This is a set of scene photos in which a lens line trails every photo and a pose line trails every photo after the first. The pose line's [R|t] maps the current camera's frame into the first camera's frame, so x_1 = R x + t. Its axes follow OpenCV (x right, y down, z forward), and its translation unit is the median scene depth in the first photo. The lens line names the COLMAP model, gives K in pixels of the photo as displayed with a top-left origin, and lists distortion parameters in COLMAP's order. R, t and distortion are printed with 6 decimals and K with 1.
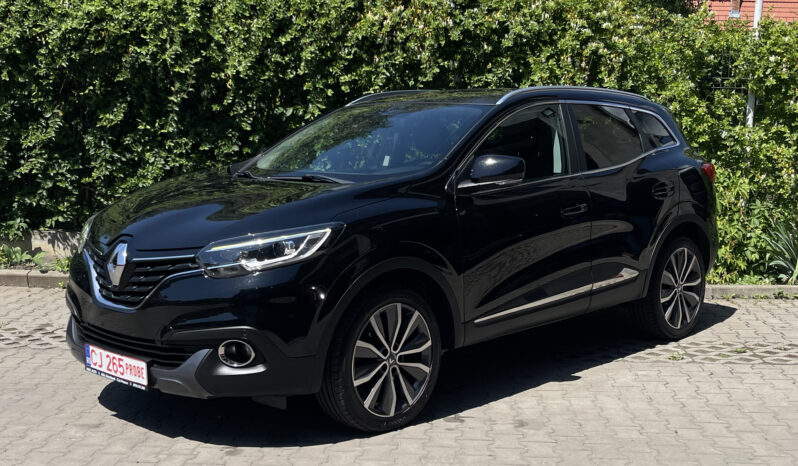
lens RADIAL K [[948.6, 0, 399.0], [0, 948.6, 233.0], [0, 0, 1]] dist [0.103280, -0.225656]
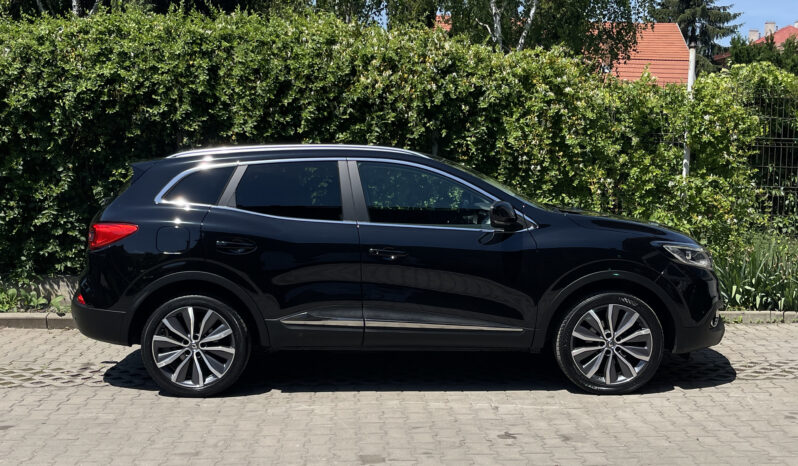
lens RADIAL K [[882.8, 0, 394.0], [0, 882.8, 241.2], [0, 0, 1]] dist [0.119326, -0.262348]
pose [[0.993598, -0.013883, 0.112116, -0.112065], [0.017126, 0.999461, -0.028012, -0.007177], [-0.111667, 0.029752, 0.993300, -0.035310]]
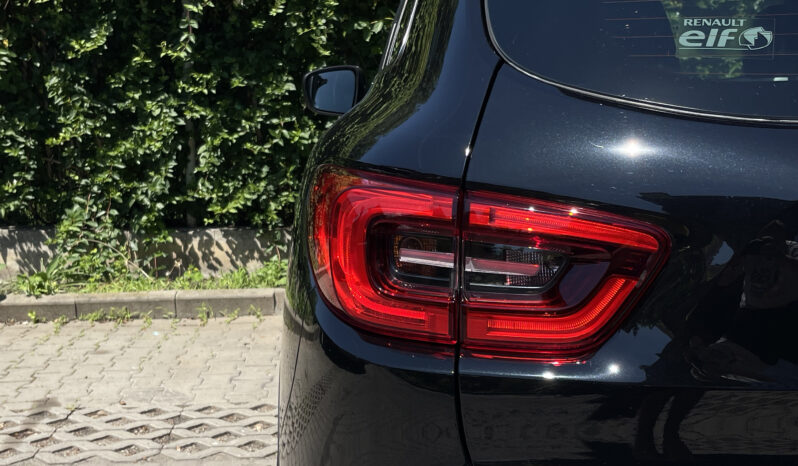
lens RADIAL K [[1012.1, 0, 387.3], [0, 1012.1, 230.6], [0, 0, 1]] dist [0.167726, -0.496621]
pose [[0.994721, -0.048897, 0.090222, -0.179133], [0.046235, 0.998438, 0.031356, -0.011465], [-0.091615, -0.027019, 0.995428, 0.316260]]
